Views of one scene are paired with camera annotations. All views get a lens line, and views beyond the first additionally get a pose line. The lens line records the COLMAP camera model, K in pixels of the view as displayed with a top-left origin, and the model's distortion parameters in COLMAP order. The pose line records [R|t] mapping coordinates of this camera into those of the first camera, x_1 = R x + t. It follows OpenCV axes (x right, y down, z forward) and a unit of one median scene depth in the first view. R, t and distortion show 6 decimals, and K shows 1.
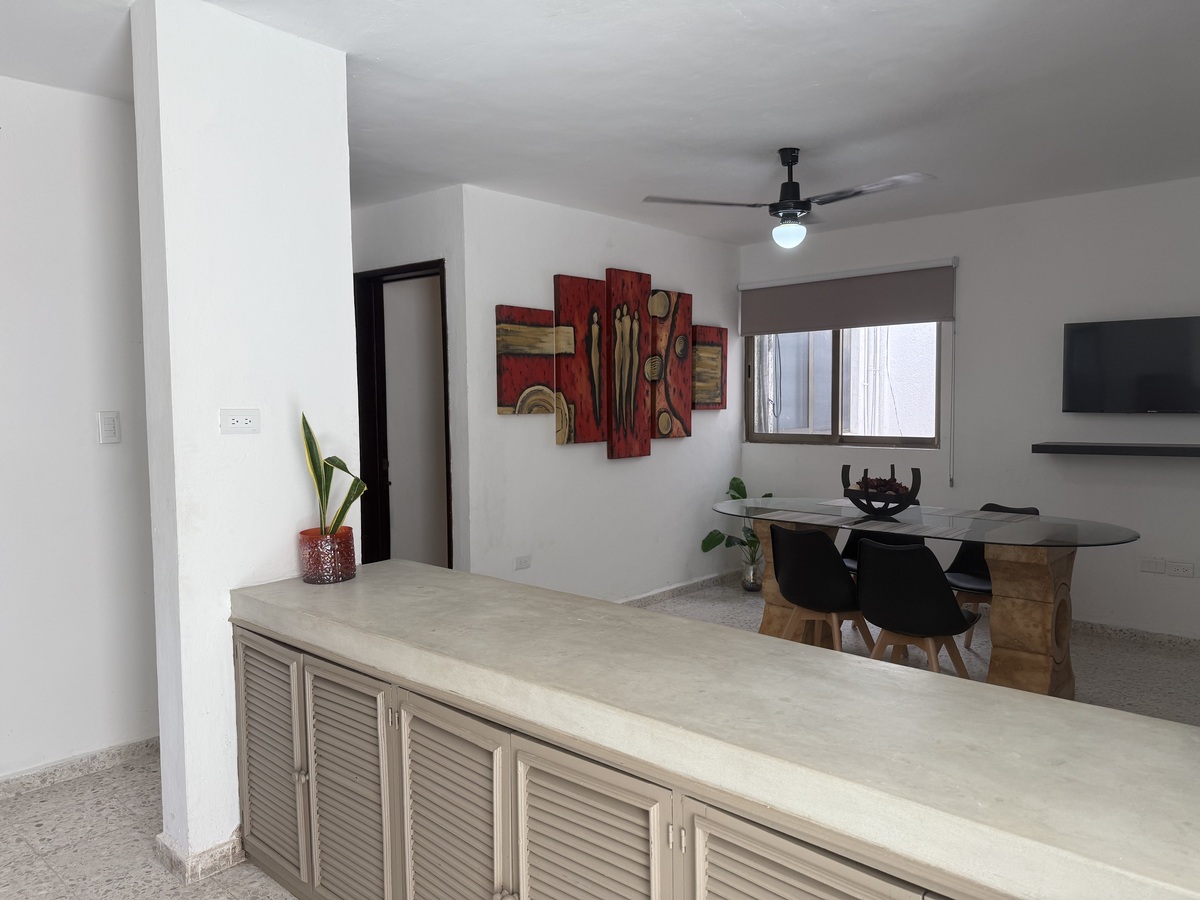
lens RADIAL K [[845.5, 0, 601.2], [0, 845.5, 446.0], [0, 0, 1]] dist [0.075738, -0.098731]
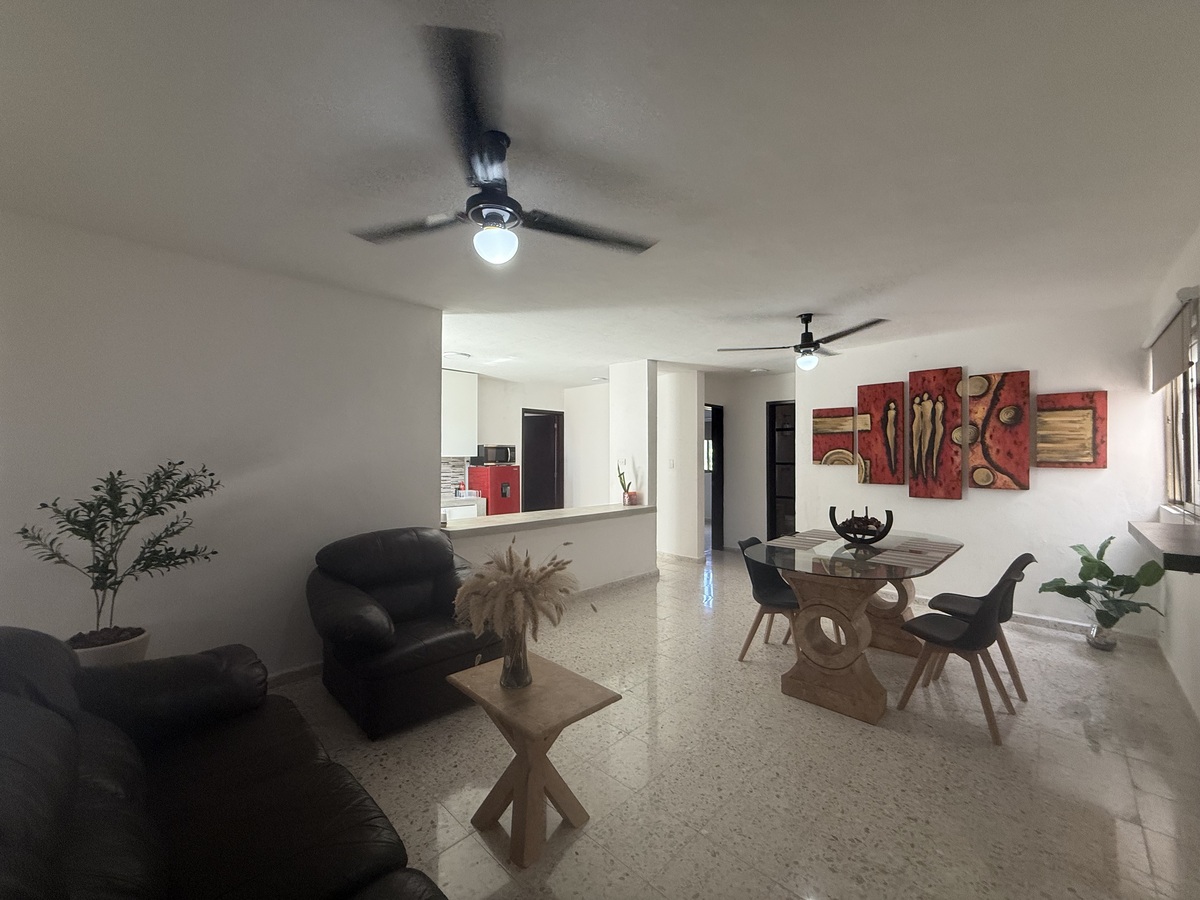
lens RADIAL K [[481.1, 0, 602.8], [0, 481.1, 462.1], [0, 0, 1]] dist [0.000869, 0.000422]
pose [[-0.042582, 0.018052, -0.998930, 0.949667], [-0.057370, 0.998143, 0.020483, -0.034806], [0.997444, 0.058181, -0.041468, 0.514333]]
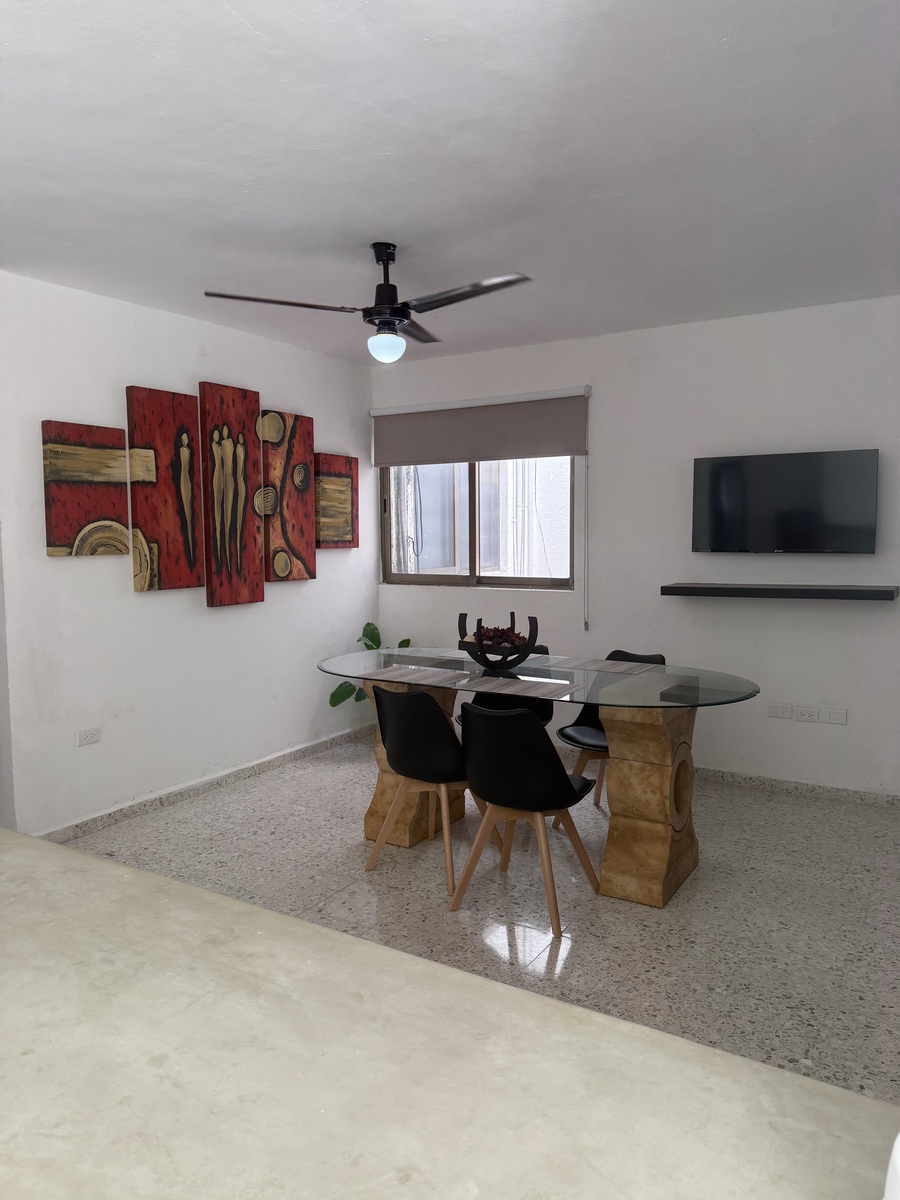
lens RADIAL K [[845.5, 0, 456.9], [0, 845.5, 589.8], [0, 0, 1]] dist [0.075738, -0.098731]
pose [[0.981493, -0.011399, 0.191158, 0.097251], [0.008896, 0.999863, 0.013948, -0.012422], [-0.191290, -0.011989, 0.981460, 0.117236]]
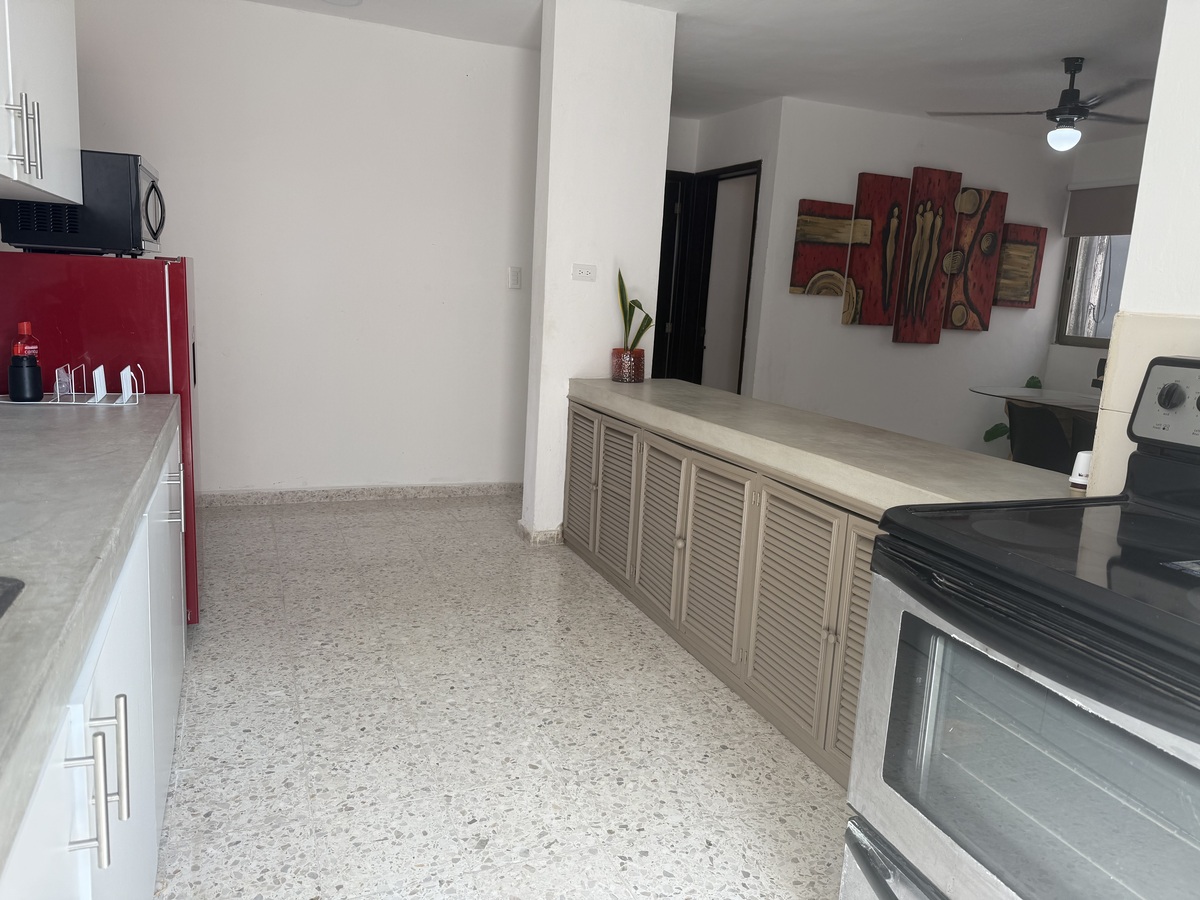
lens RADIAL K [[845.5, 0, 598.4], [0, 845.5, 448.9], [0, 0, 1]] dist [0.075738, -0.098731]
pose [[0.903691, 0.140240, -0.404568, 0.142667], [-0.091763, 0.986322, 0.136925, 0.038619], [0.418237, -0.086614, 0.904199, -0.218698]]
